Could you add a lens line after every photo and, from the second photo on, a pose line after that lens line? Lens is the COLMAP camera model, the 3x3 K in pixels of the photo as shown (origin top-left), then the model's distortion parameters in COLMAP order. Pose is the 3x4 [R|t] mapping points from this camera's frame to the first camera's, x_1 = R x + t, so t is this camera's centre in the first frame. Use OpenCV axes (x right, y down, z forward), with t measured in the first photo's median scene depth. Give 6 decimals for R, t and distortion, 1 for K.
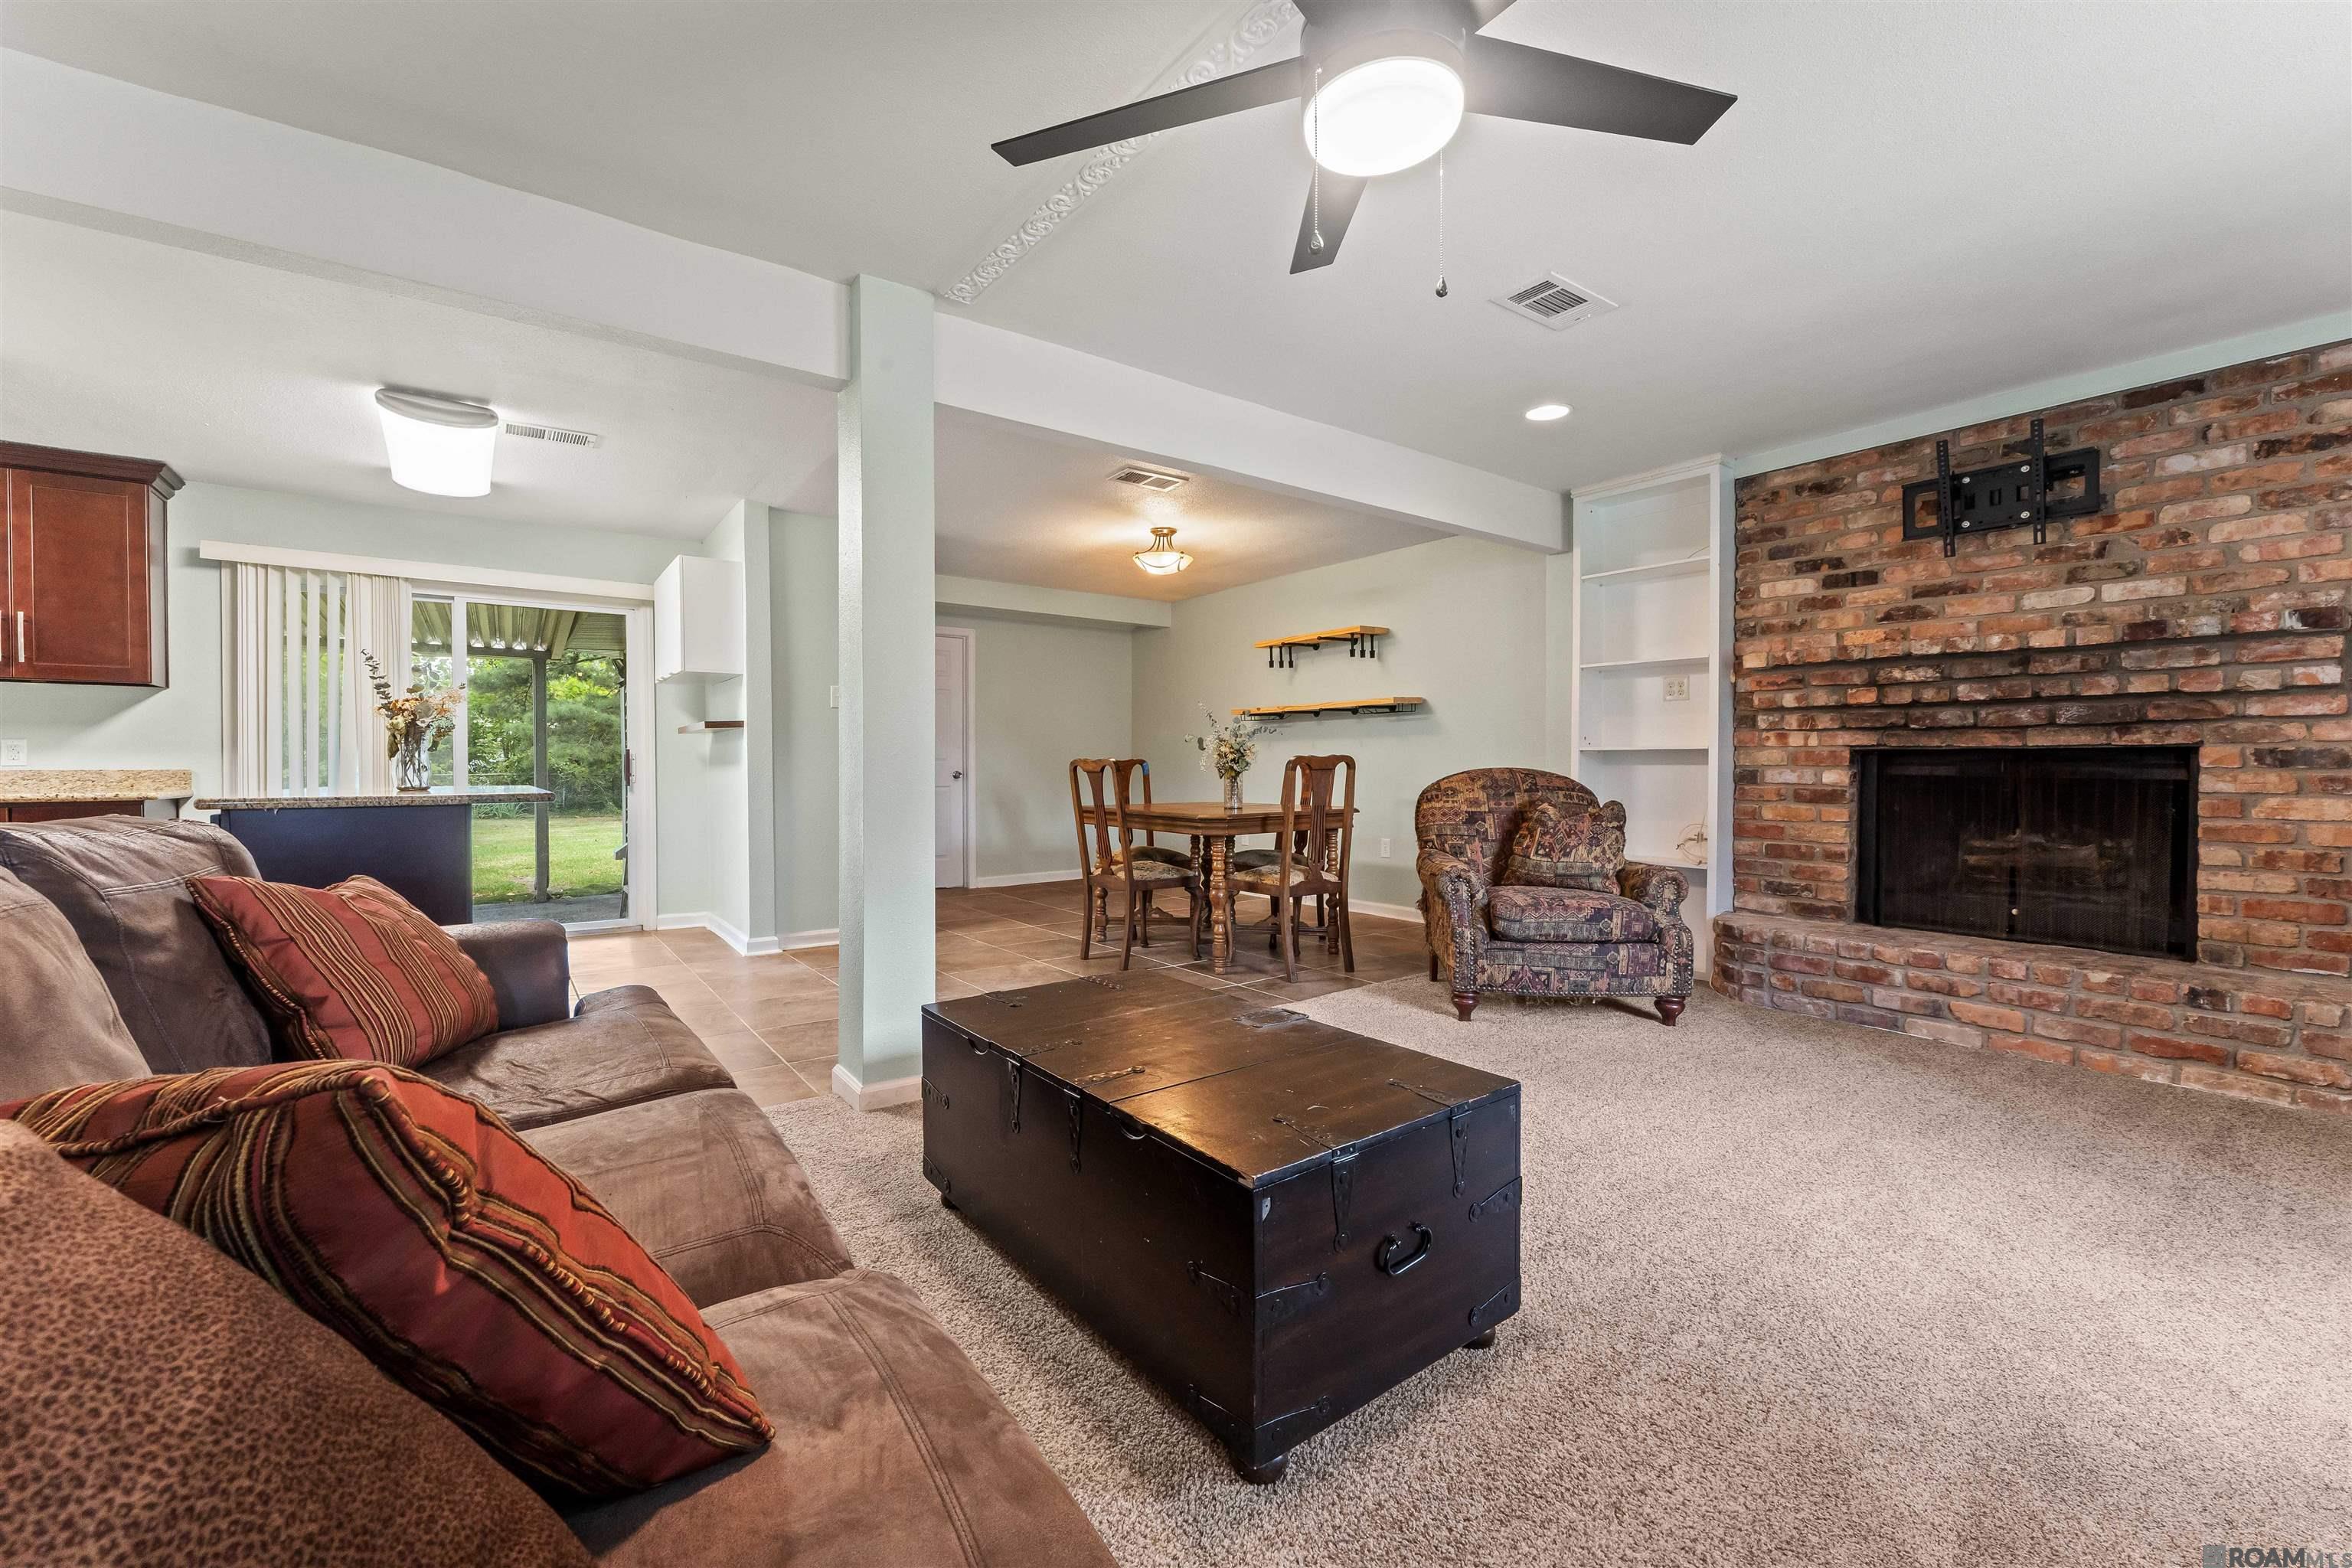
lens RADIAL K [[947.6, 0, 1163.5], [0, 947.6, 777.3], [0, 0, 1]] dist [0.001904, 0.000094]
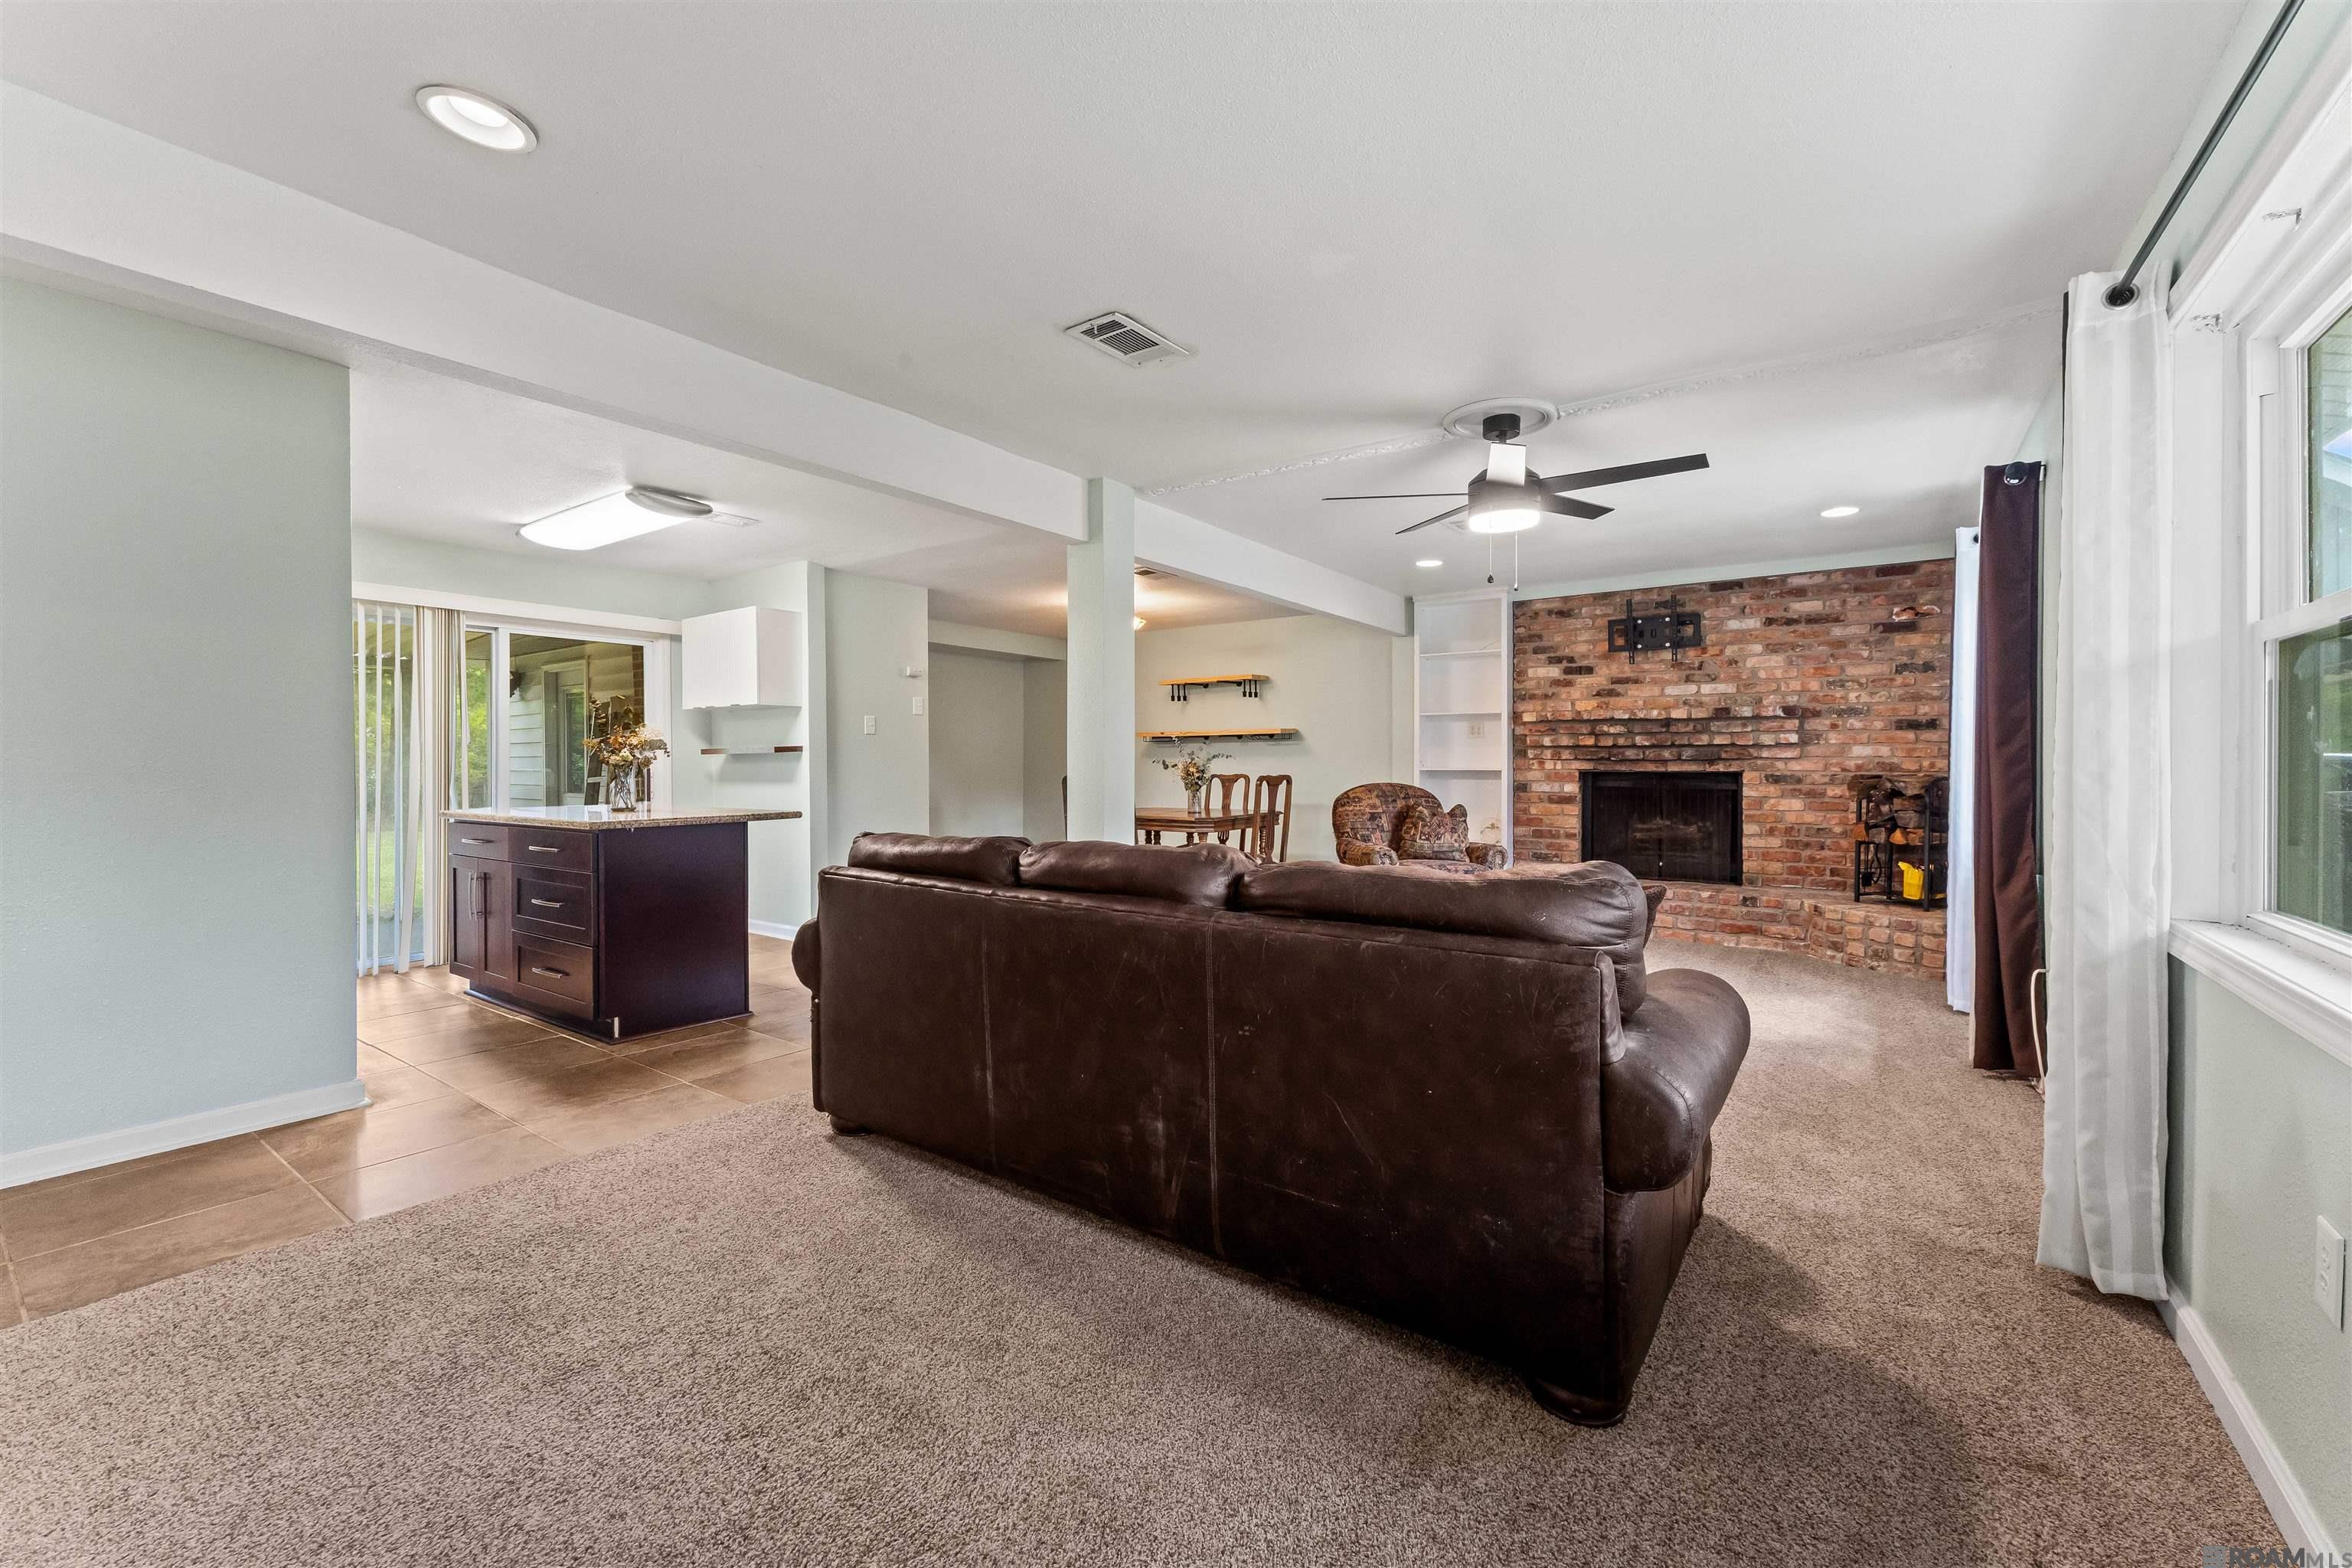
lens RADIAL K [[947.6, 0, 1182.9], [0, 947.6, 769.2], [0, 0, 1]] dist [0.001904, 0.000094]
pose [[0.945650, -0.002378, 0.325178, -0.498795], [0.004886, 0.999964, -0.006898, -0.026304], [-0.325150, 0.008112, 0.945628, -0.367511]]
